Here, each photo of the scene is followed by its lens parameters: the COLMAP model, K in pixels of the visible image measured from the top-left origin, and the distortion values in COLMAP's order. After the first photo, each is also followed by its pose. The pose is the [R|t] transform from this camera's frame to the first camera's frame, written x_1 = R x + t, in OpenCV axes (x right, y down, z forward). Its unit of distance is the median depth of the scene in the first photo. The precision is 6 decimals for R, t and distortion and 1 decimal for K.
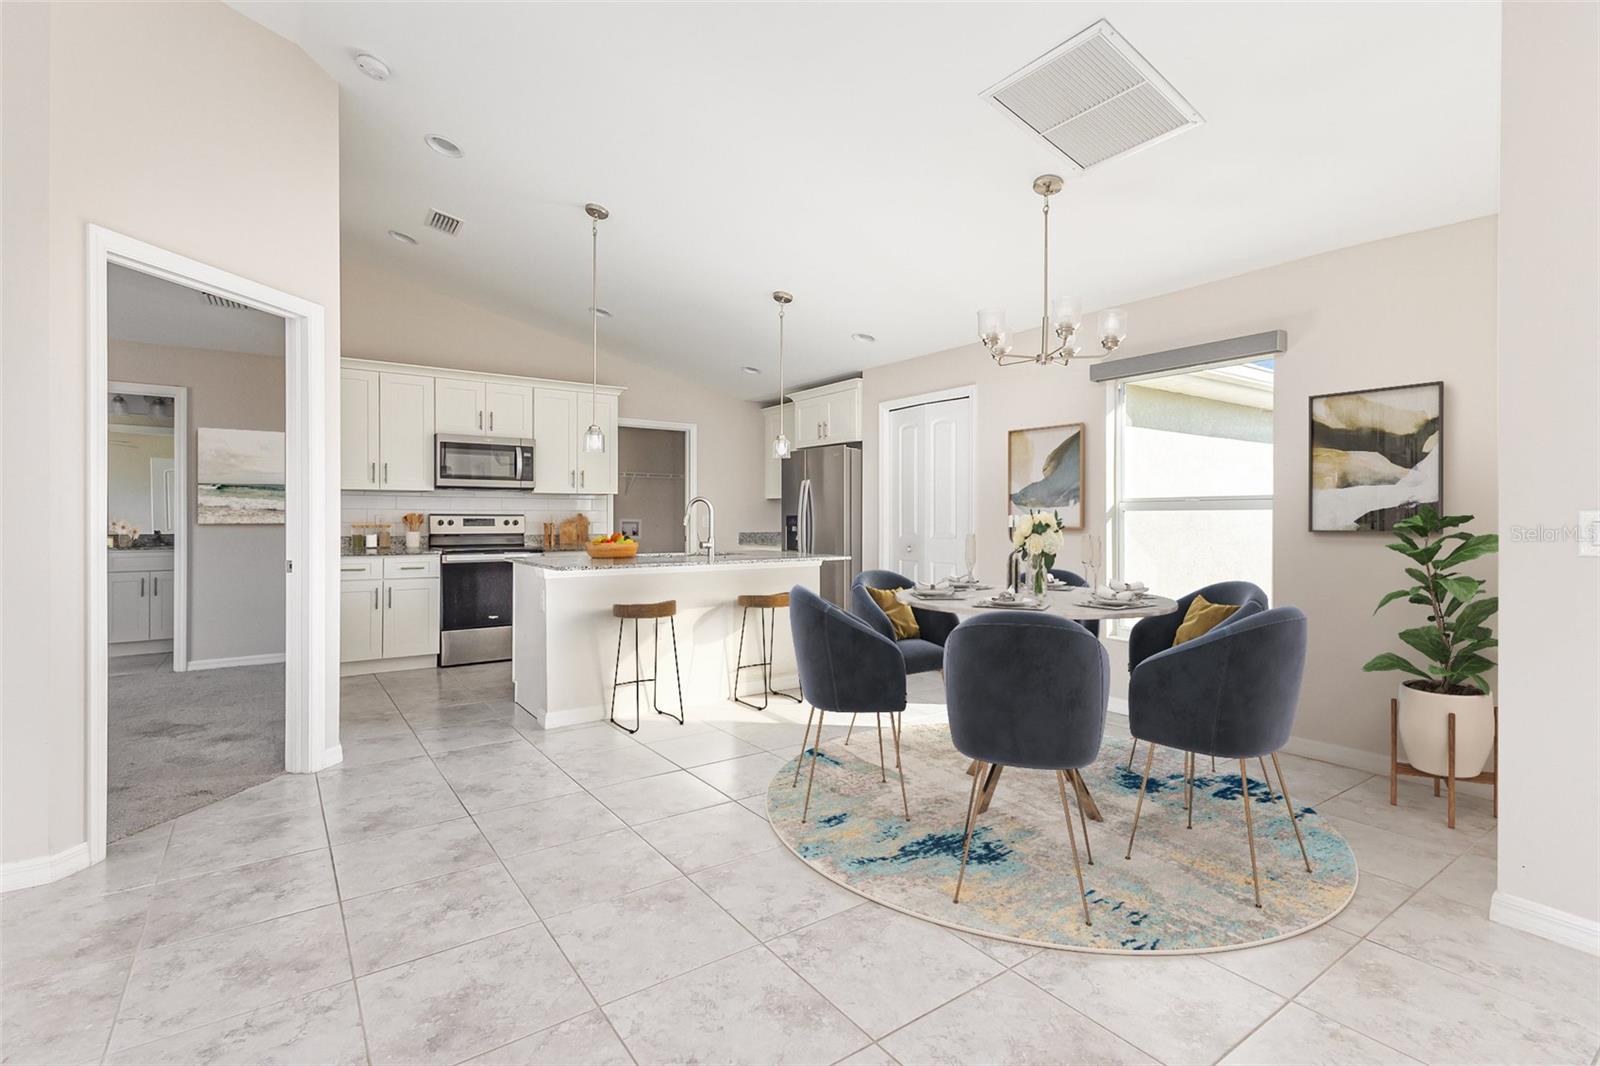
lens RADIAL K [[755.5, 0, 792.1], [0, 755.5, 516.7], [0, 0, 1]] dist [0.019643, -0.004341]
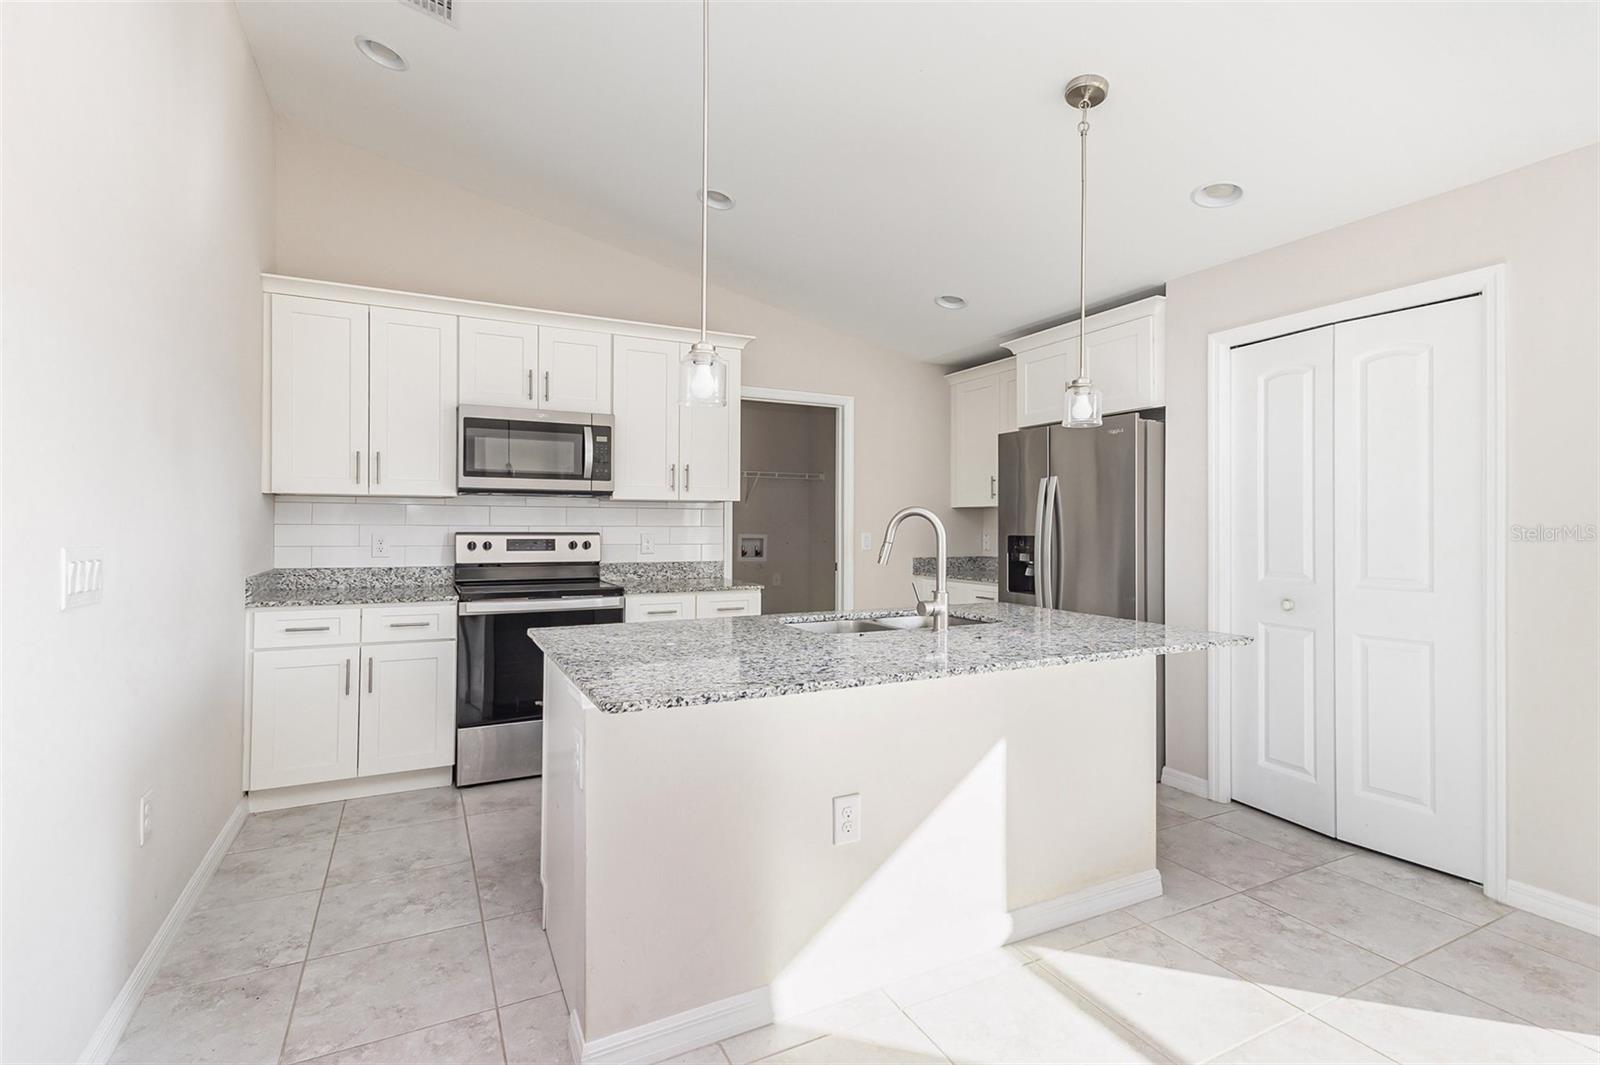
lens RADIAL K [[755.5, 0, 794.1], [0, 755.5, 513.5], [0, 0, 1]] dist [0.019643, -0.004341]
pose [[0.990090, 0.001361, -0.140426, -0.105048], [-0.002941, 0.999935, -0.011045, -0.013529], [0.140402, 0.011349, 0.990030, 0.409506]]
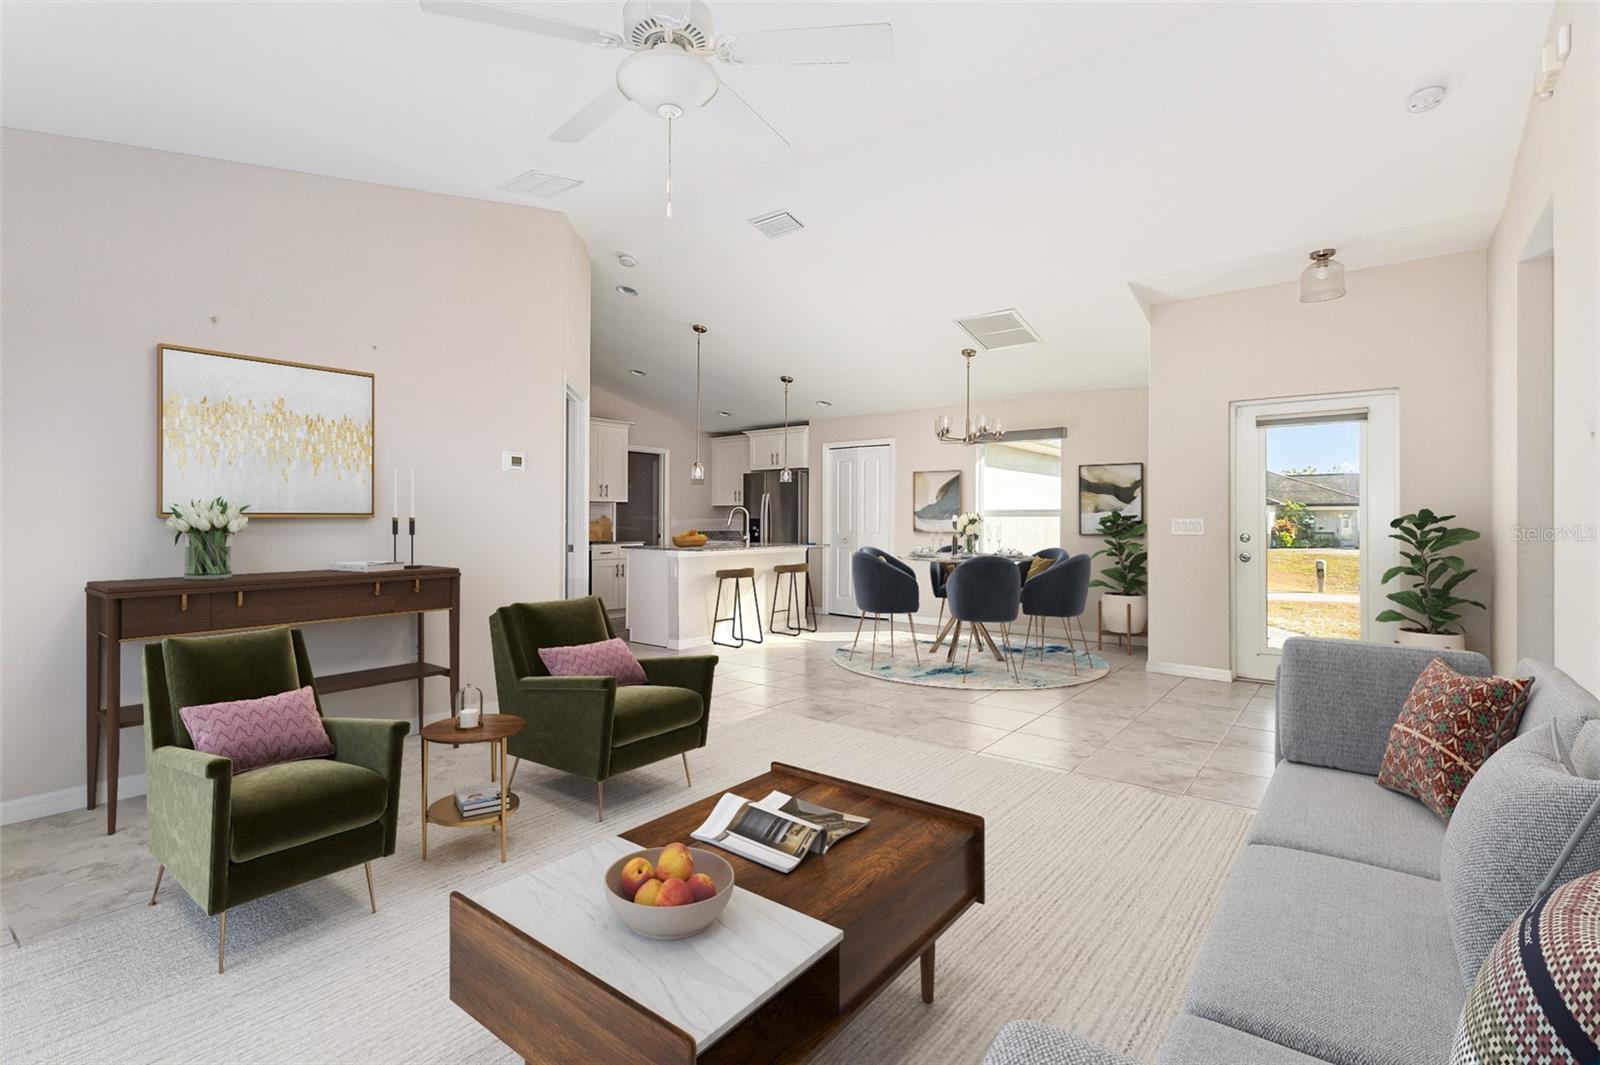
lens RADIAL K [[755.5, 0, 799.2], [0, 755.5, 536.4], [0, 0, 1]] dist [0.019643, -0.004341]
pose [[0.957086, 0.000513, 0.289805, -0.365634], [-0.006632, 0.999775, 0.020132, 0.004276], [-0.289729, -0.021190, 0.956874, -0.430967]]
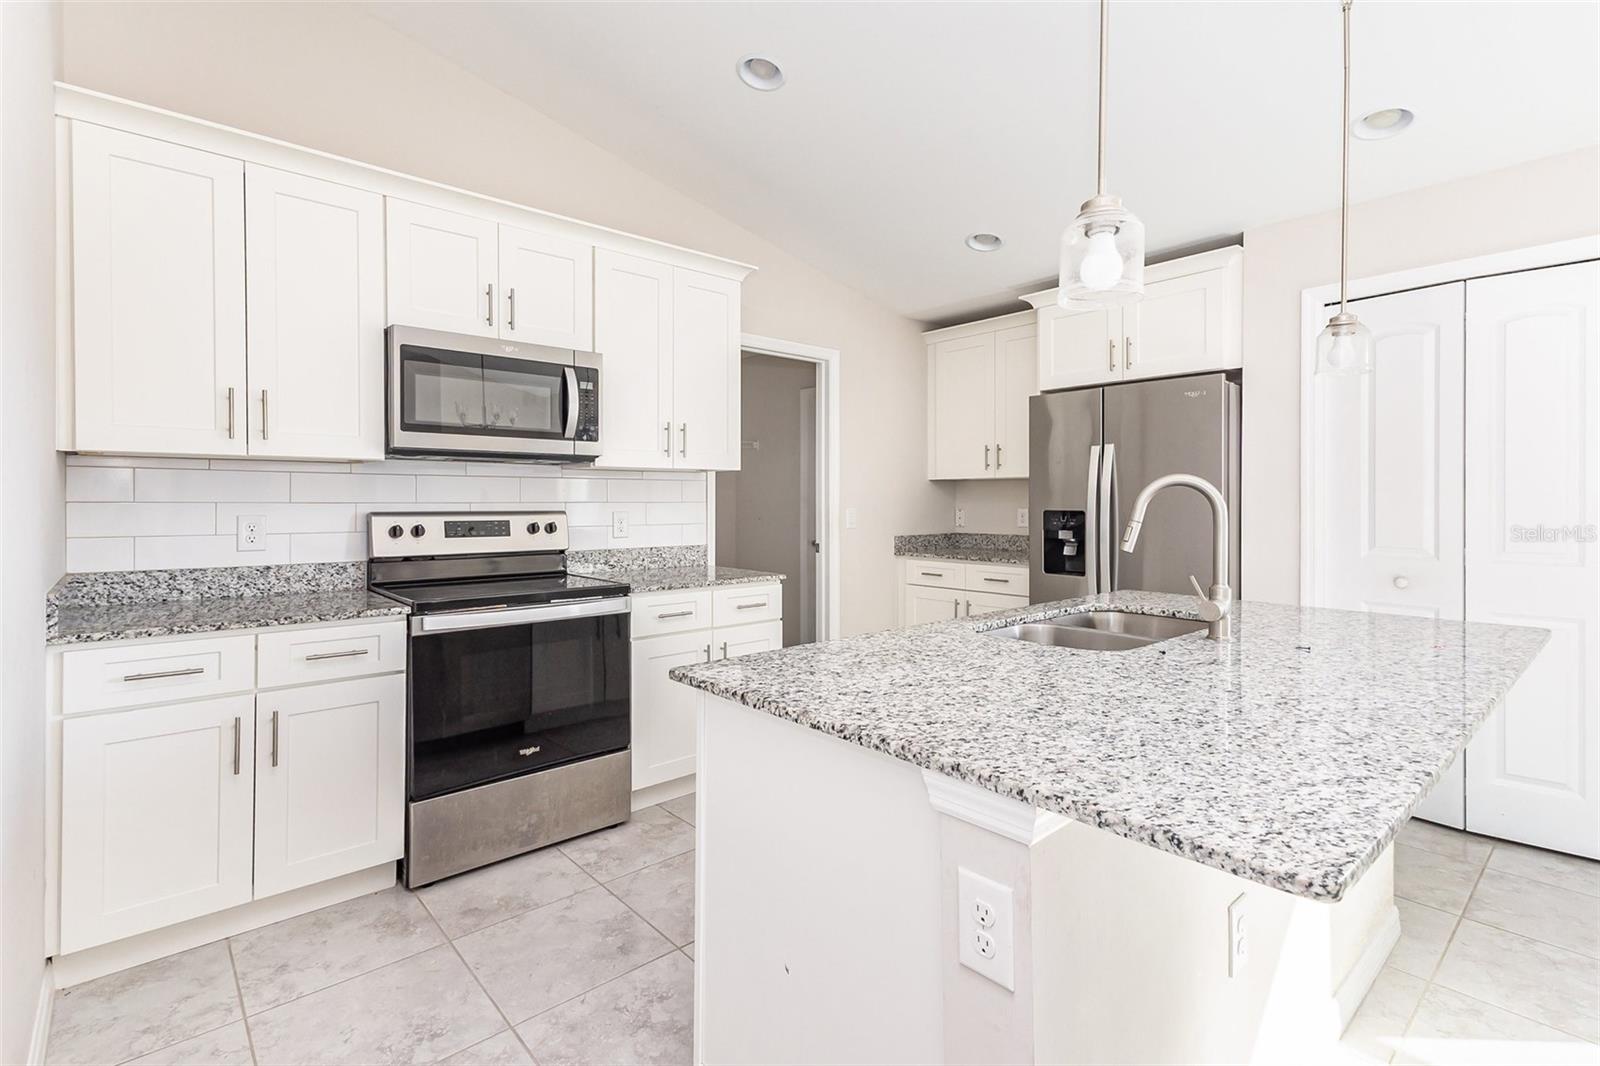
lens RADIAL K [[755.5, 0, 790.4], [0, 755.5, 499.0], [0, 0, 1]] dist [0.019643, -0.004341]
pose [[0.993615, -0.001555, 0.112814, -0.285532], [0.001257, 0.999996, 0.002715, -0.012695], [-0.112818, -0.002556, 0.993612, 0.534190]]
